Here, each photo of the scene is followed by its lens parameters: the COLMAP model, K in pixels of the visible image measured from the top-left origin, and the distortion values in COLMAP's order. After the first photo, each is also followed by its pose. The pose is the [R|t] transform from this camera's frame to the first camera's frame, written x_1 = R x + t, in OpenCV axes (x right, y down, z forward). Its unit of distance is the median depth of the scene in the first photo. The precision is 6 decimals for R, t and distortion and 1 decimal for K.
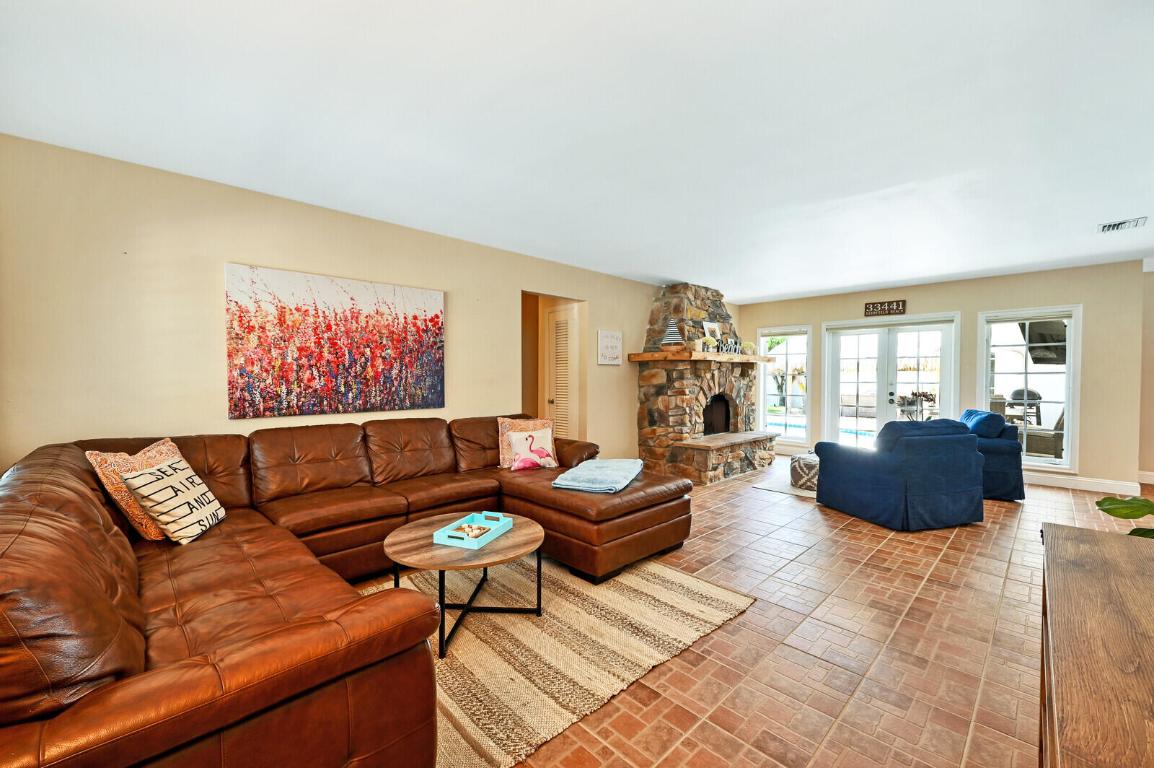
lens RADIAL K [[459.9, 0, 576.2], [0, 459.9, 388.9], [0, 0, 1]] dist [-0.000420, -0.000029]
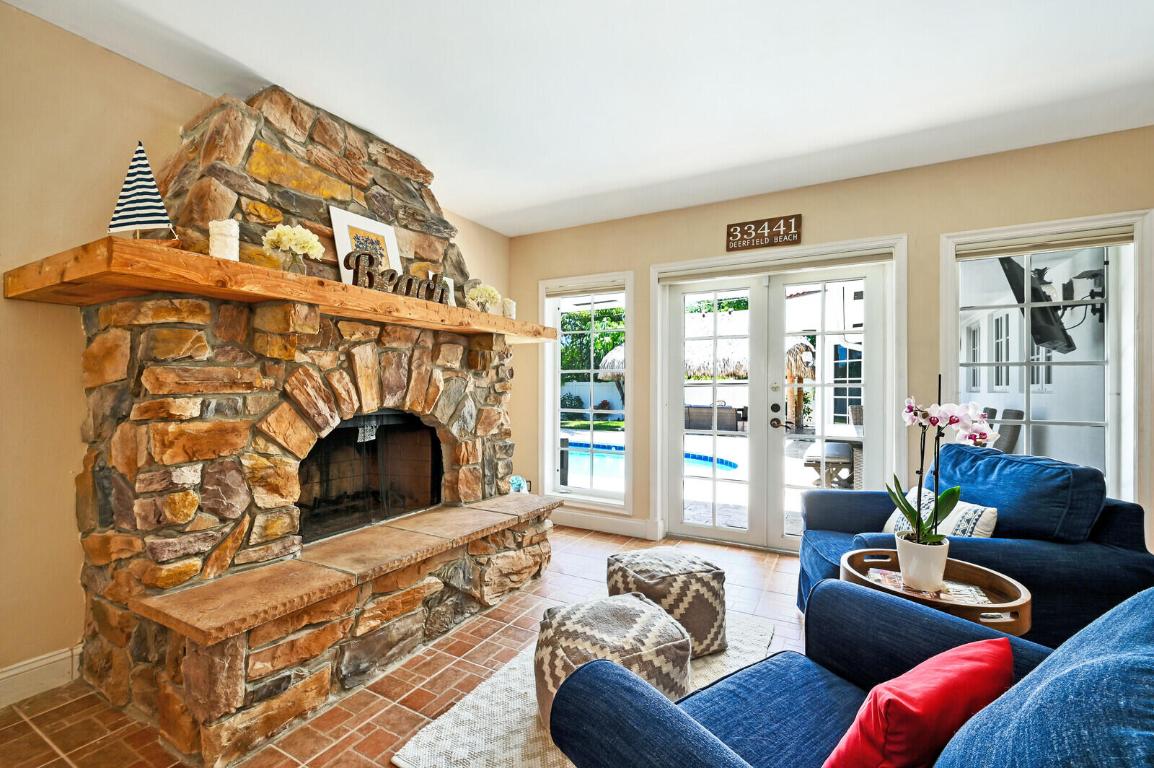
lens RADIAL K [[489.8, 0, 580.8], [0, 489.8, 394.4], [0, 0, 1]] dist [-0.001772, -0.000215]
pose [[0.953900, -0.000247, 0.300125, 0.343720], [0.004746, 0.999887, -0.014260, 0.003031], [-0.300088, 0.015027, 0.953793, 0.588002]]
